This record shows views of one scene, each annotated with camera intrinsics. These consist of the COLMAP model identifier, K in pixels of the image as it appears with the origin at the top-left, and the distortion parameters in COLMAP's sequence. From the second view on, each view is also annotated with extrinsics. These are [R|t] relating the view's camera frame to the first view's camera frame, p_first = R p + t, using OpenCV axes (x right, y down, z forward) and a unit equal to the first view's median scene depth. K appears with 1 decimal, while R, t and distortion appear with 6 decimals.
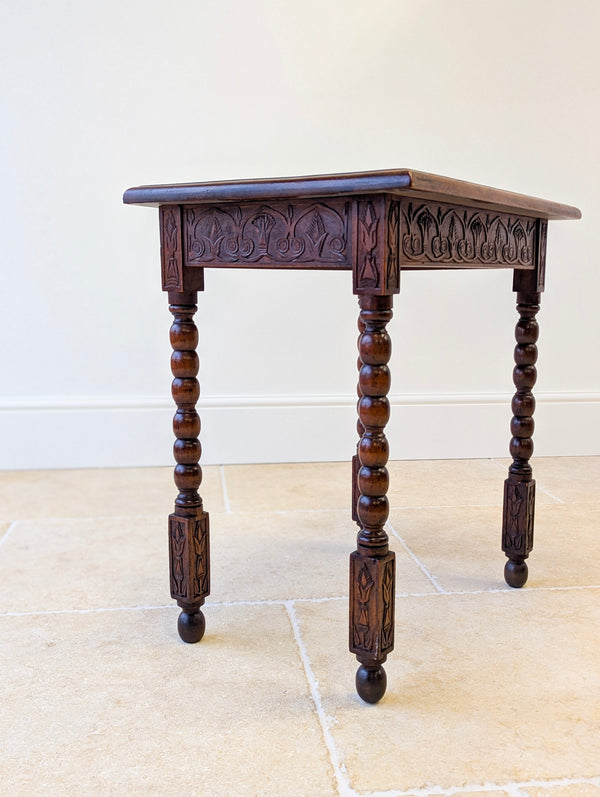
lens RADIAL K [[870.5, 0, 306.5], [0, 870.5, 378.8], [0, 0, 1]] dist [0.032129, 0.027221]
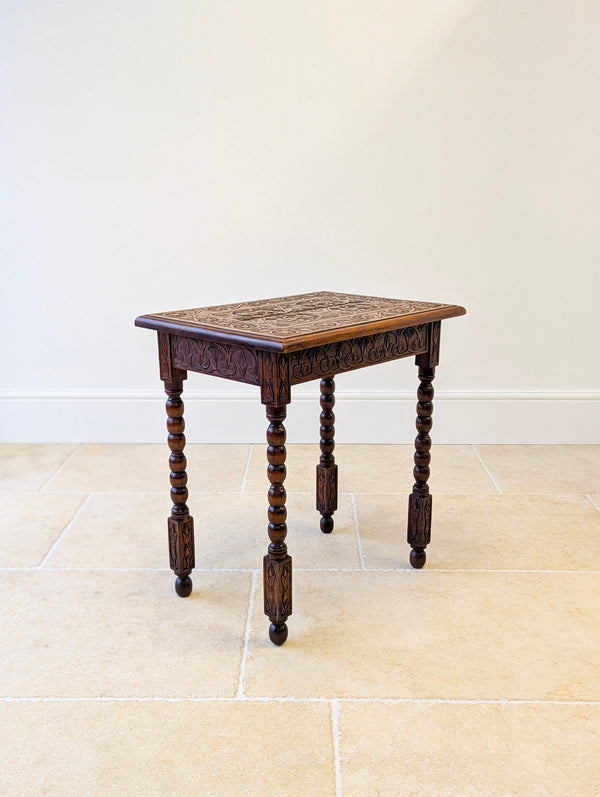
lens RADIAL K [[882.4, 0, 292.6], [0, 882.4, 377.5], [0, 0, 1]] dist [0.052951, -0.027846]
pose [[0.987934, 0.026818, -0.152535, 0.304104], [-0.010222, 0.994037, 0.108562, -0.273488], [0.154537, -0.105693, 0.982317, -0.509193]]
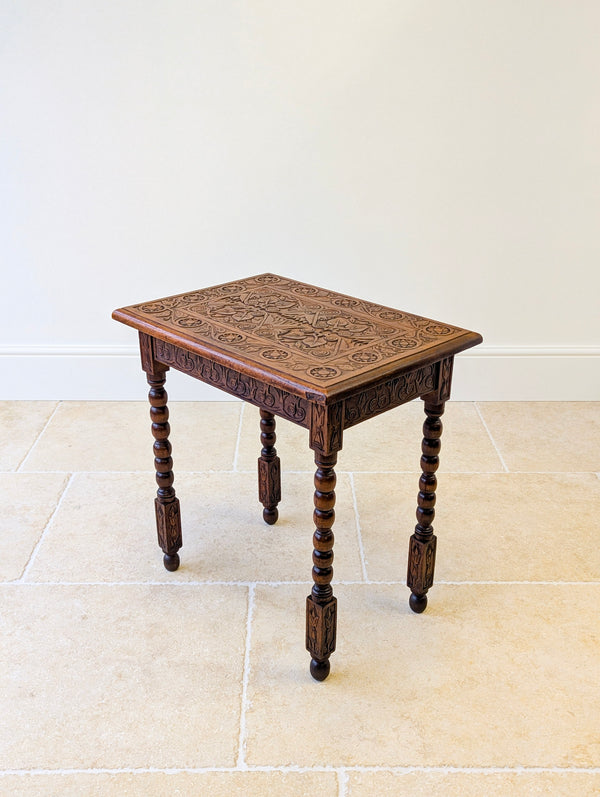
lens RADIAL K [[882.4, 0, 292.6], [0, 882.4, 377.5], [0, 0, 1]] dist [0.052951, -0.027846]
pose [[0.990875, 0.048582, -0.125725, 0.239494], [-0.012458, 0.961800, 0.273470, -0.526376], [0.134208, -0.269408, 0.953629, -0.303959]]
